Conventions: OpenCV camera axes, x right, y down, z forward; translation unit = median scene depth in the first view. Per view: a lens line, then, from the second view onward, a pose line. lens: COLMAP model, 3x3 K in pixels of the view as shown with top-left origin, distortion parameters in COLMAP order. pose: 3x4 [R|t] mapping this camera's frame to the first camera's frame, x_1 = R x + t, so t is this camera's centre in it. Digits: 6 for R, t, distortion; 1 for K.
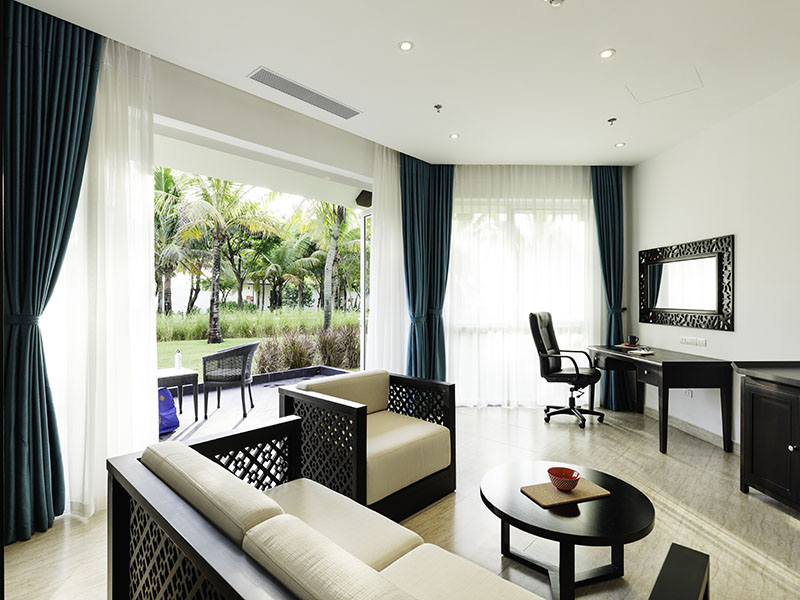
lens RADIAL K [[413.0, 0, 399.1], [0, 413.0, 295.3], [0, 0, 1]] dist [-0.001482, -0.000129]
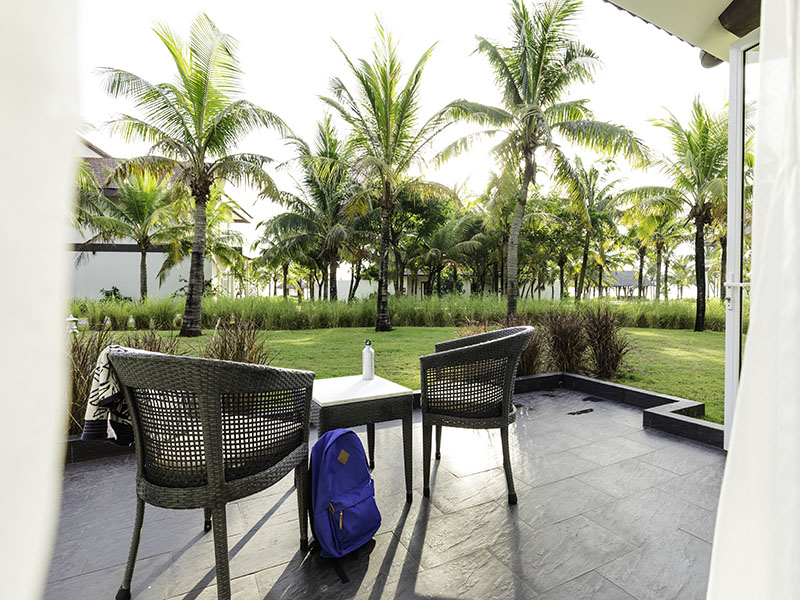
lens RADIAL K [[413.0, 0, 400.6], [0, 413.0, 301.0], [0, 0, 1]] dist [-0.001482, -0.000129]
pose [[0.941103, 0.007115, -0.338046, -0.074081], [0.003929, 0.999481, 0.031973, 0.015955], [0.338098, -0.031418, 0.940586, 0.123539]]
